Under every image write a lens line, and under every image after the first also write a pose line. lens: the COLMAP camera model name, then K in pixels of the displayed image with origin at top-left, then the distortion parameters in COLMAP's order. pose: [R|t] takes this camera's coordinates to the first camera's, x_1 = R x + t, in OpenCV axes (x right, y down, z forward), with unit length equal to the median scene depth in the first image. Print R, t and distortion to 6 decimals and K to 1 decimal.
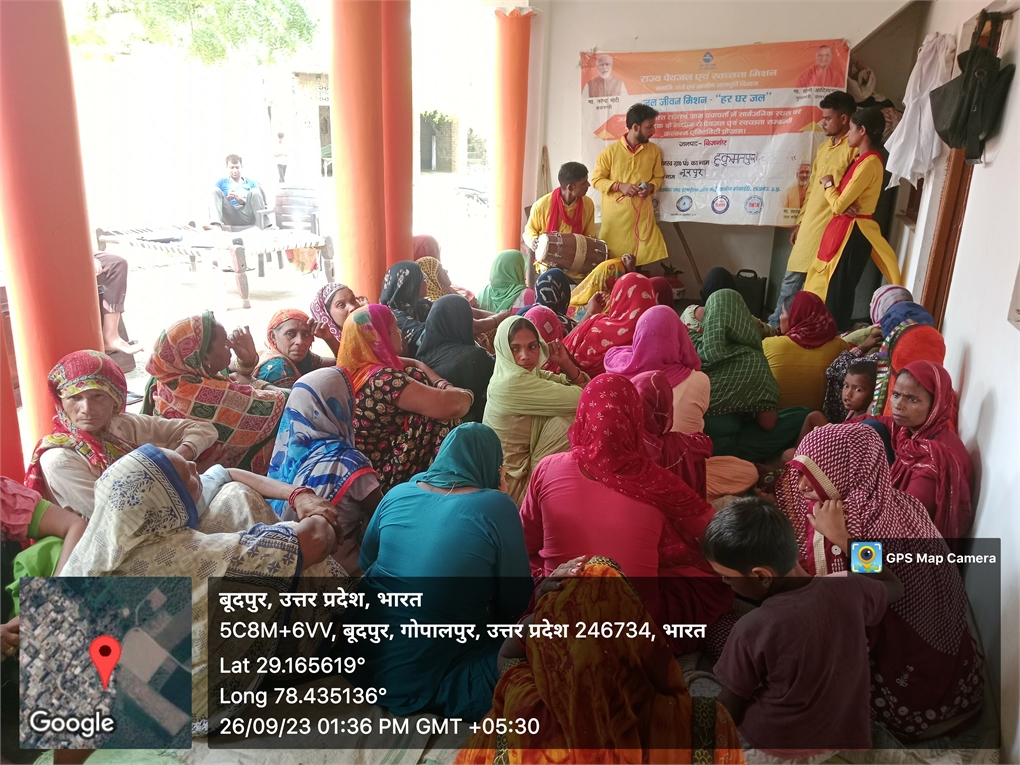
lens RADIAL K [[793.5, 0, 510.0], [0, 793.5, 382.5], [0, 0, 1]] dist [0.092561, -0.201271]
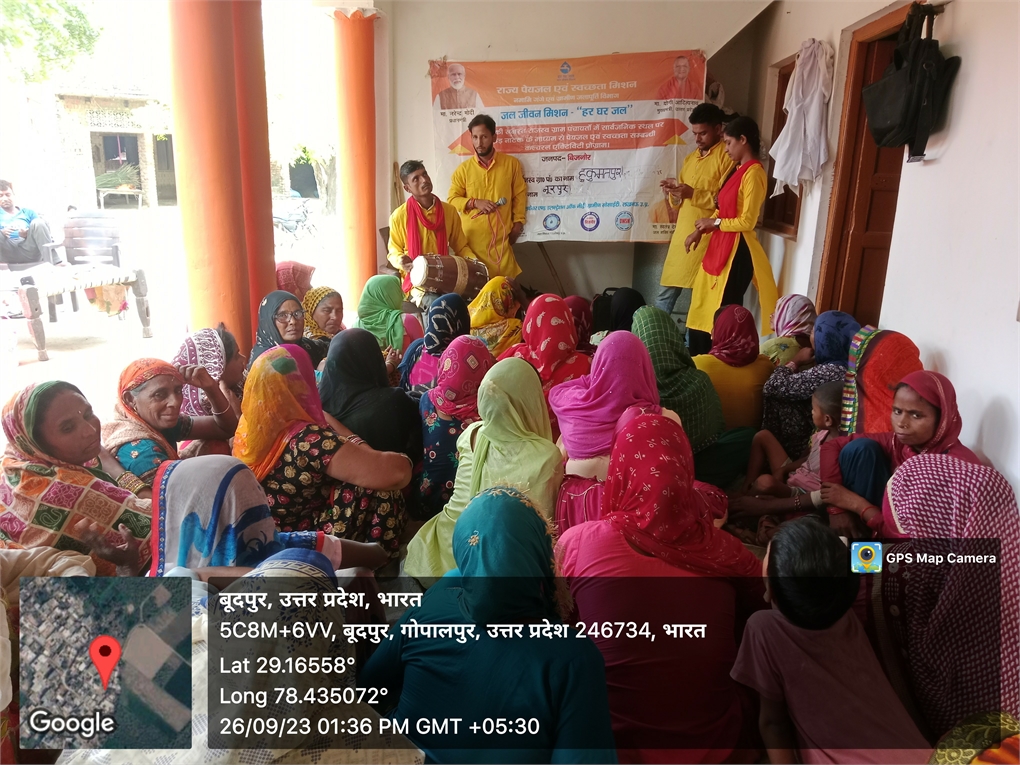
lens RADIAL K [[809.4, 0, 504.5], [0, 809.4, 388.2], [0, 0, 1]] dist [0.053034, -0.097729]
pose [[0.971497, -0.069586, 0.226607, -0.069127], [0.076596, 0.996813, -0.022281, -0.010538], [-0.224334, 0.039004, 0.973731, 0.089473]]
